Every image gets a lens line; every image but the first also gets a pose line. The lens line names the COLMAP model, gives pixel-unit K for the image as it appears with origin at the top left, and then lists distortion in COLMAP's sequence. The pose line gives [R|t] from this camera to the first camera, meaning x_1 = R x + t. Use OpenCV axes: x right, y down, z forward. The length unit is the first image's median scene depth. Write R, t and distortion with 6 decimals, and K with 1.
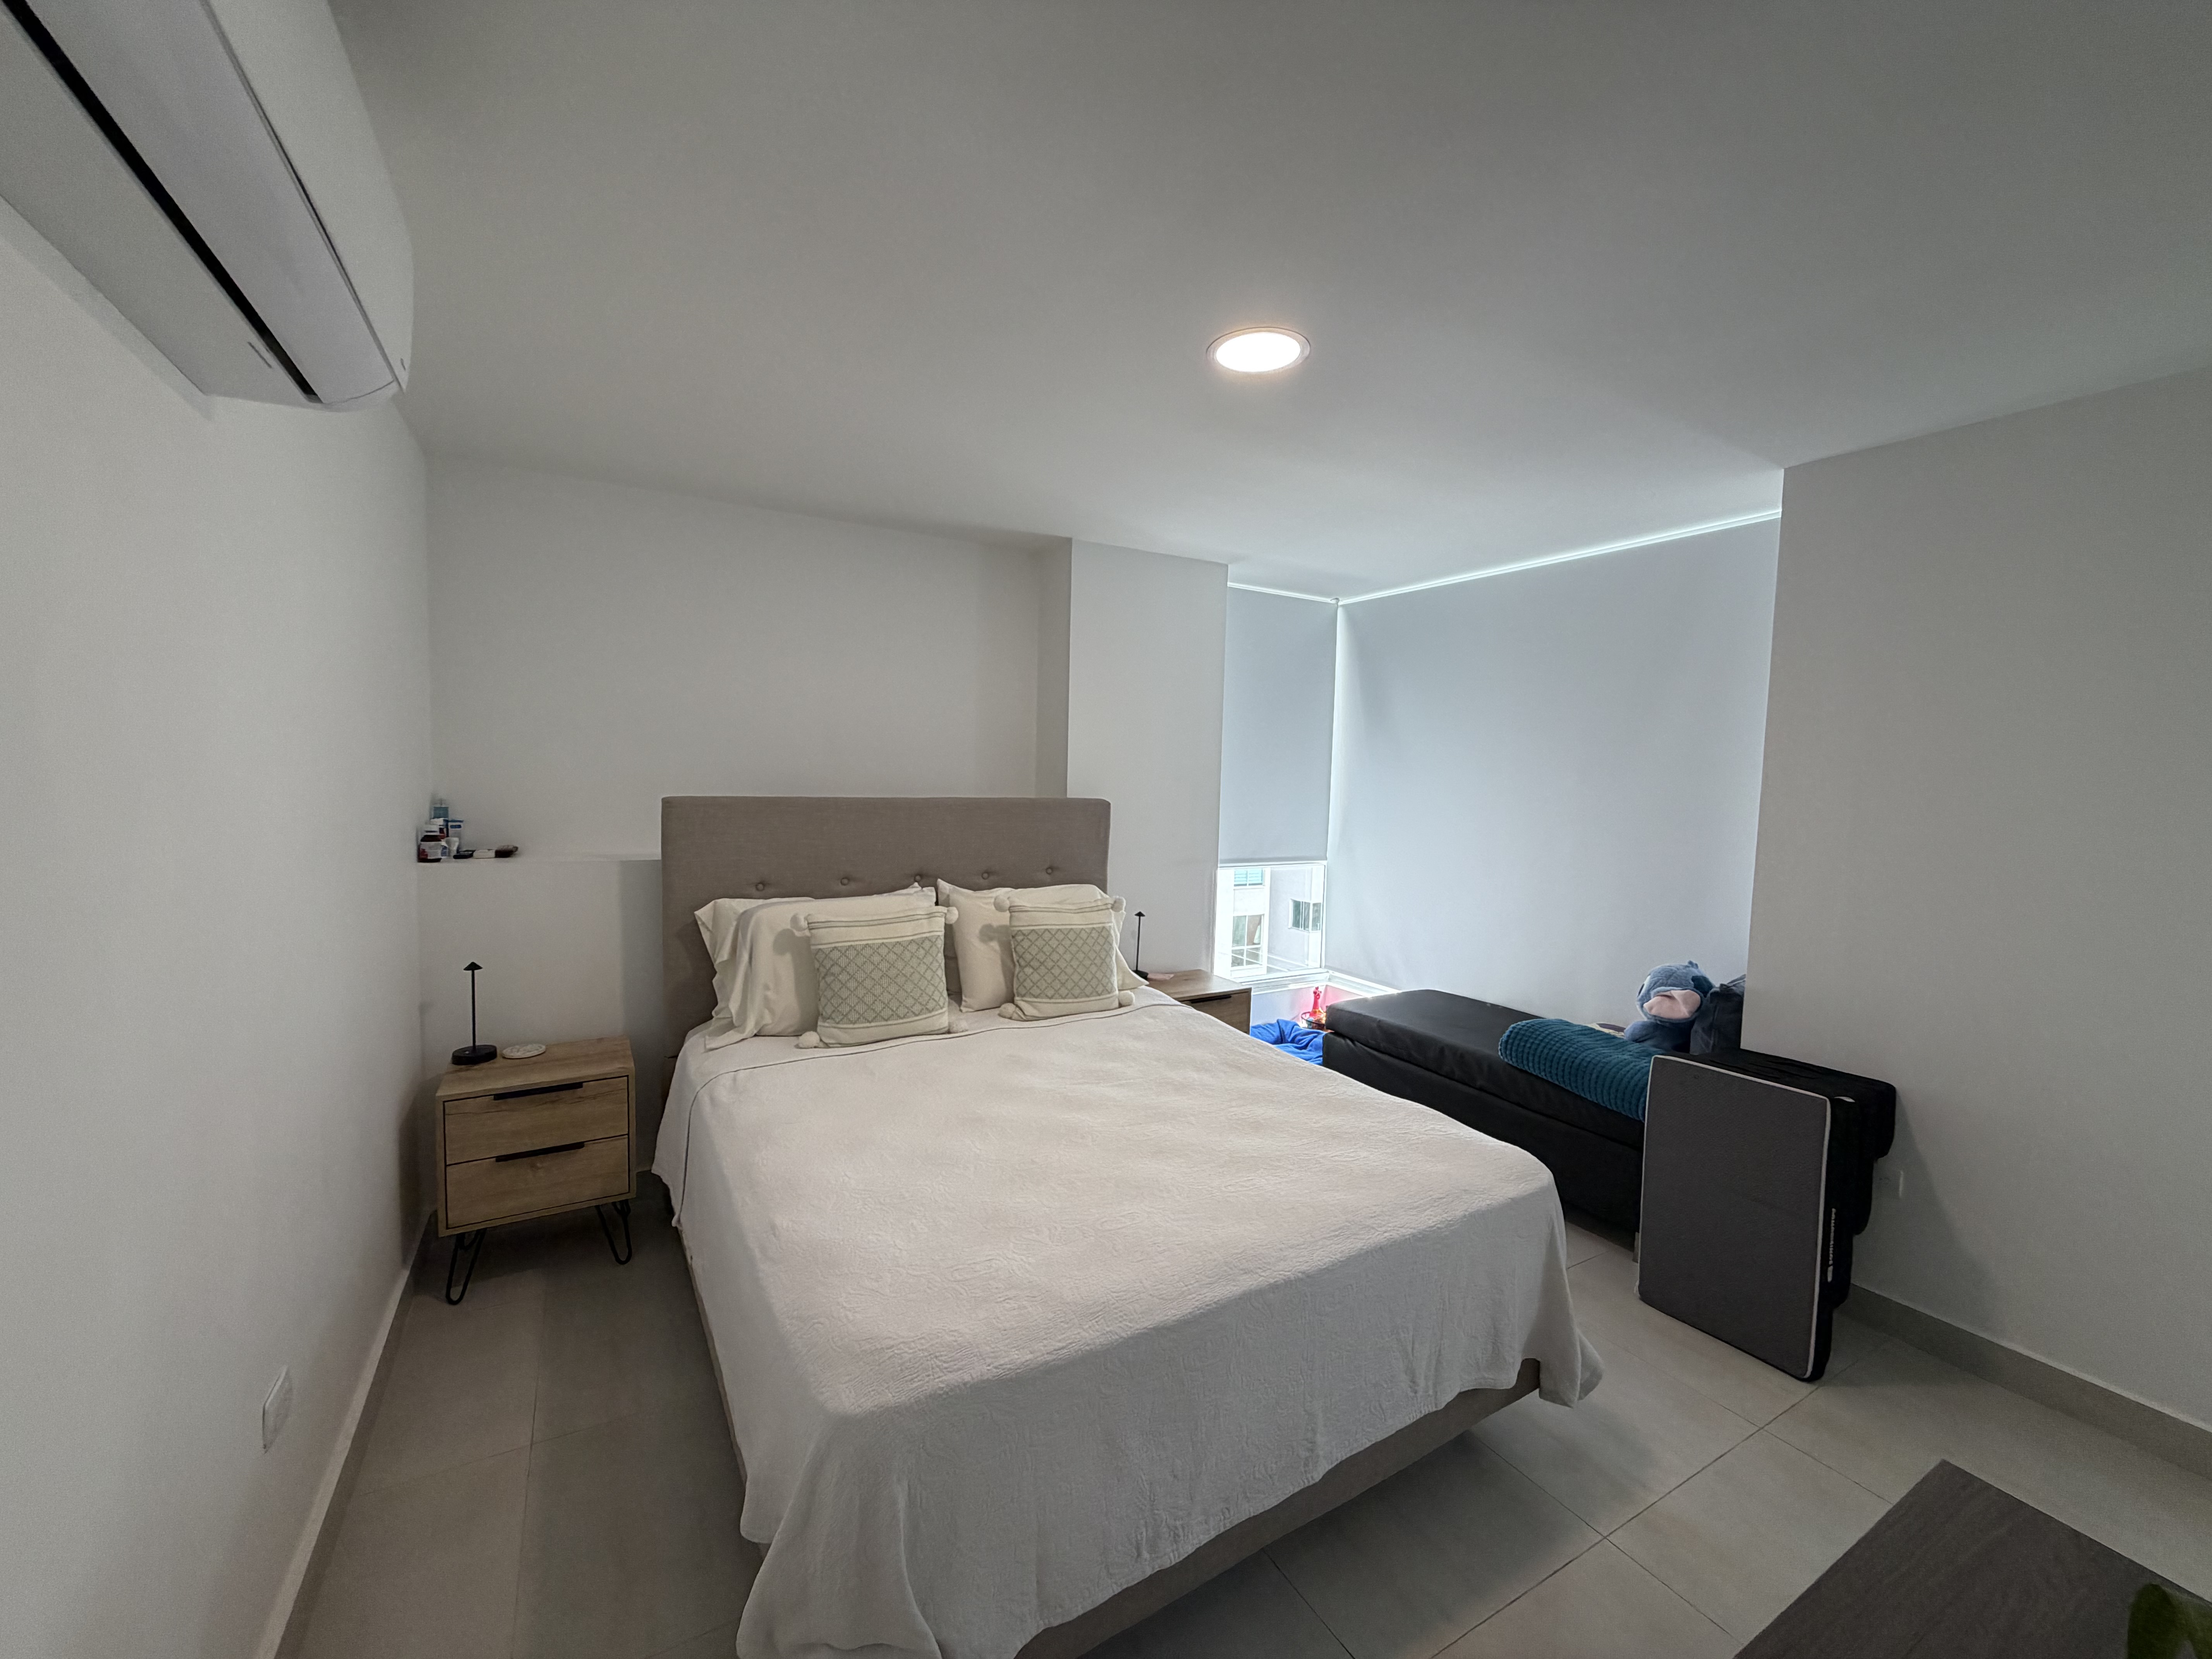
lens RADIAL K [[883.0, 0, 1105.8], [0, 883.0, 827.8], [0, 0, 1]] dist [0.000223, -0.000475]
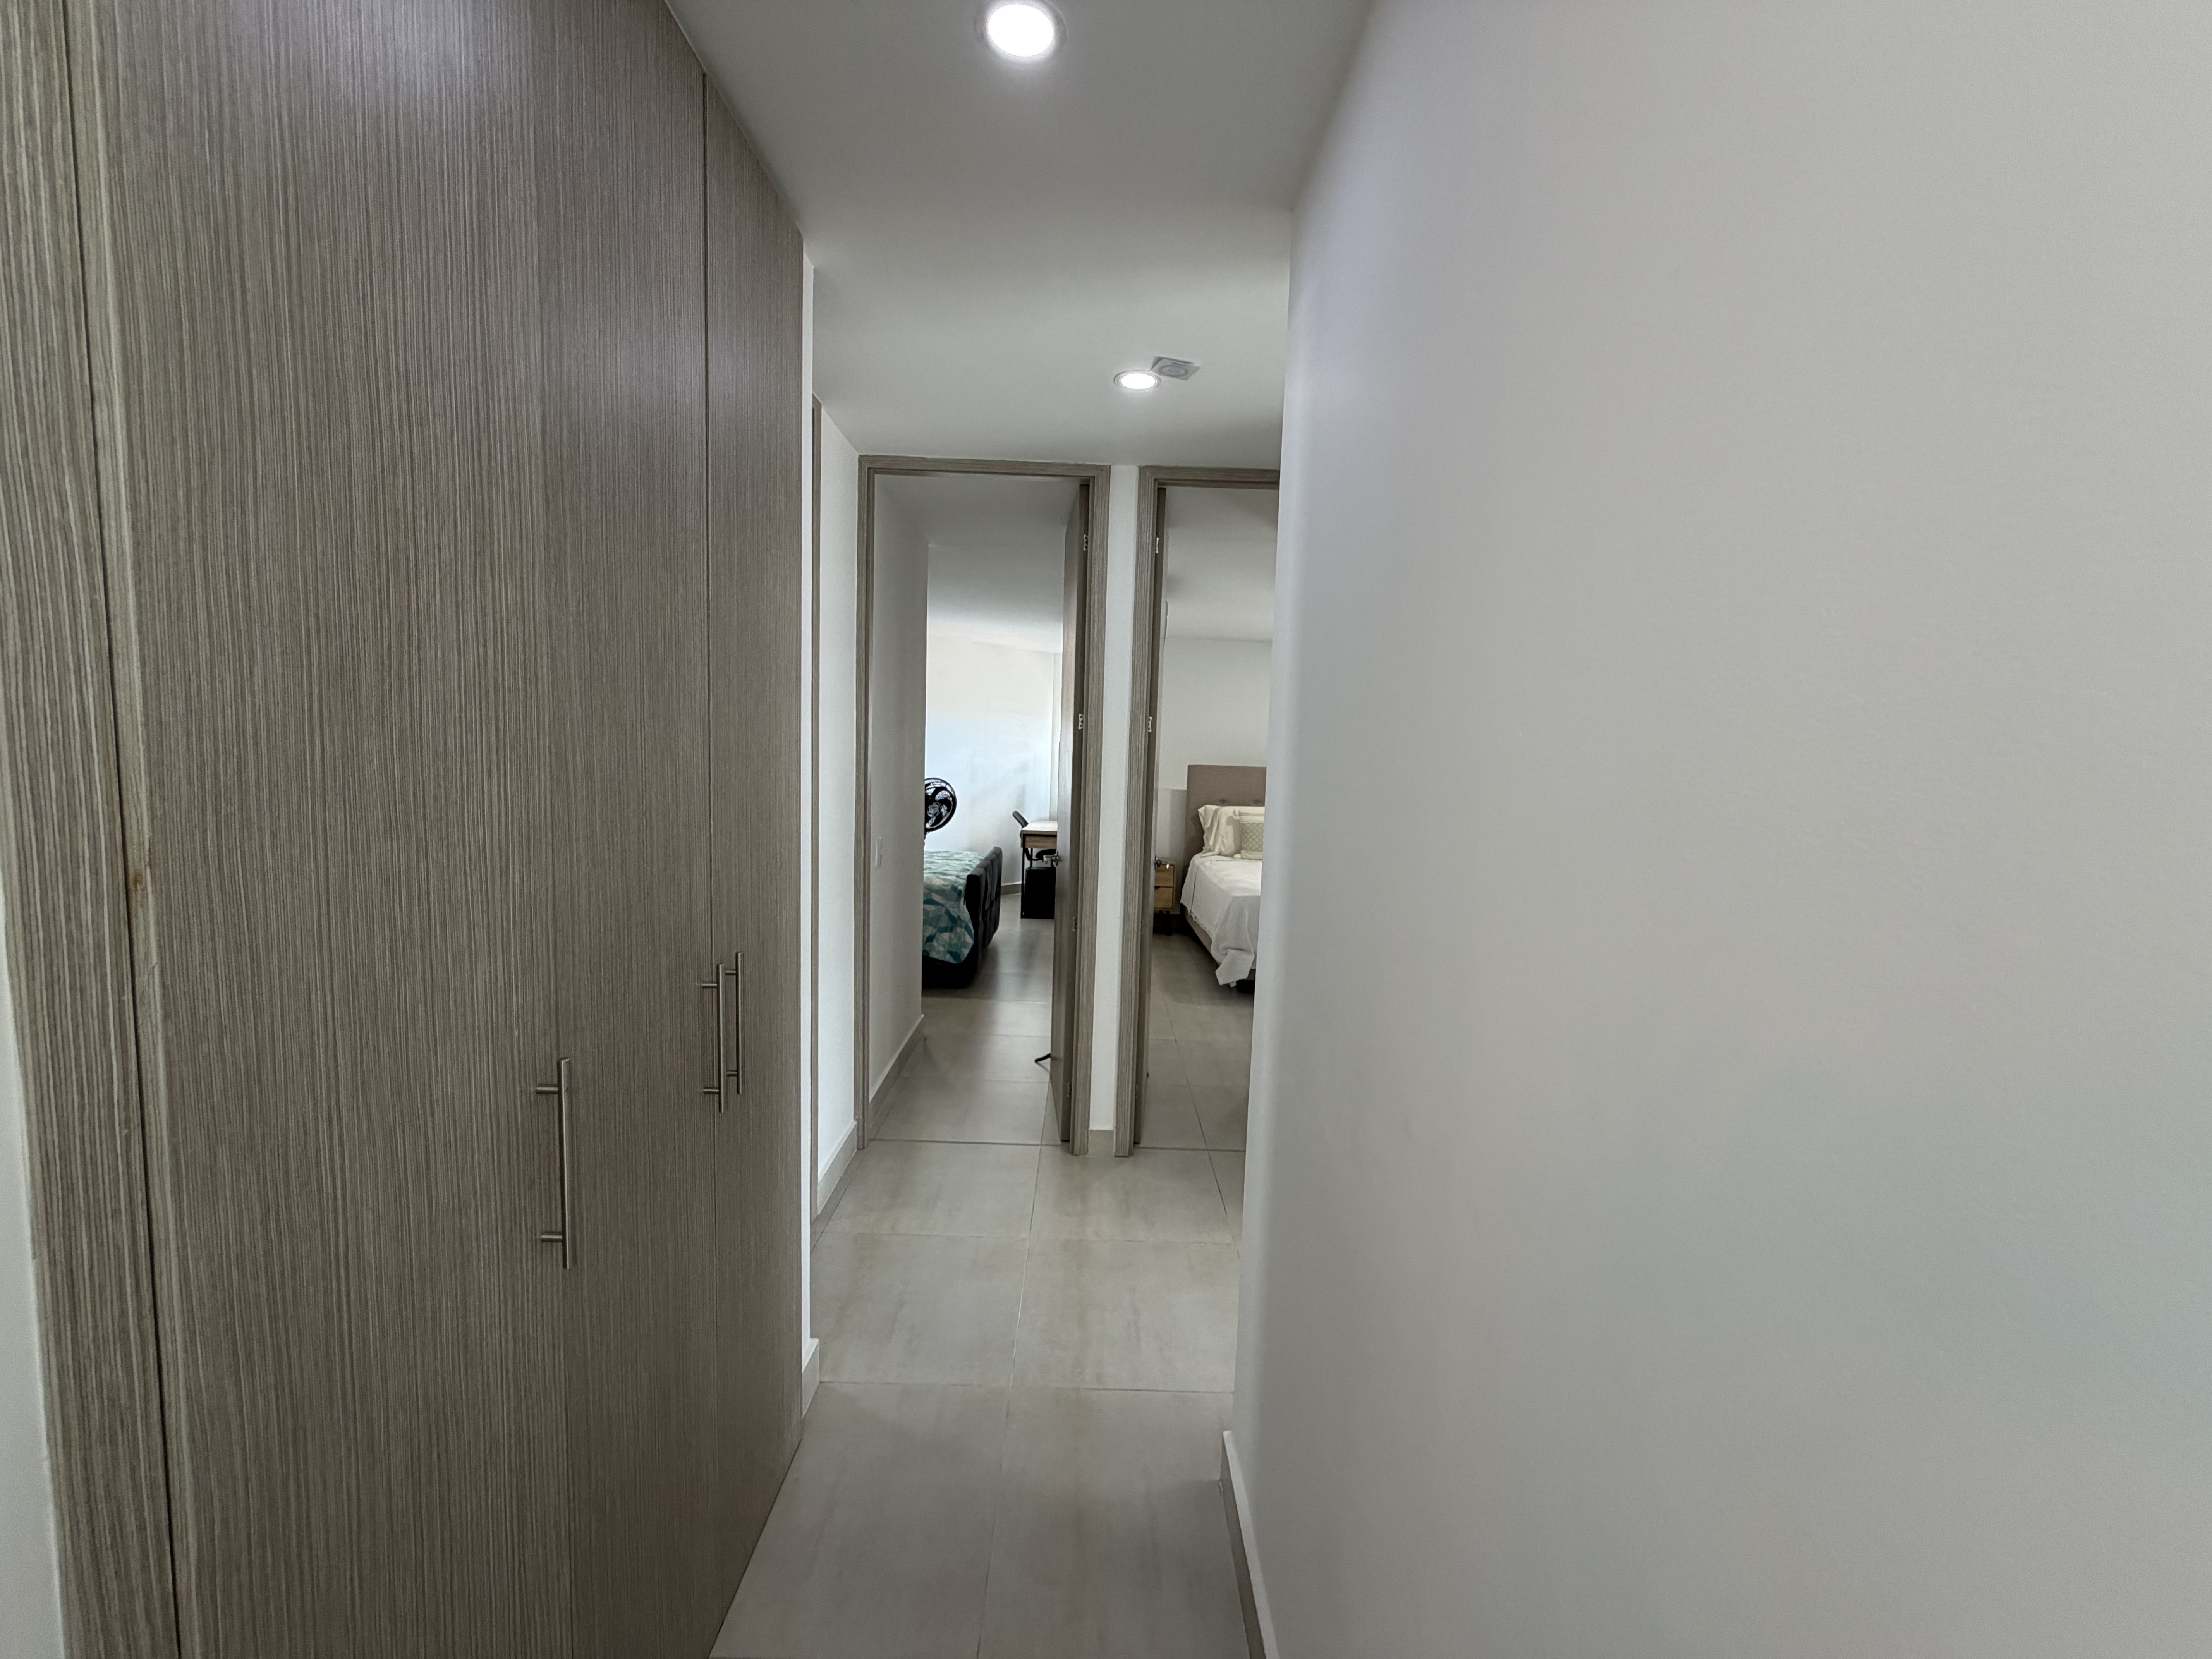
lens RADIAL K [[883.0, 0, 1104.0], [0, 883.0, 836.8], [0, 0, 1]] dist [0.000223, -0.000475]
pose [[0.873646, 0.041262, -0.484810, 0.560582], [-0.037451, 0.999144, 0.017548, 0.142927], [0.485119, 0.002826, 0.874443, -1.418603]]
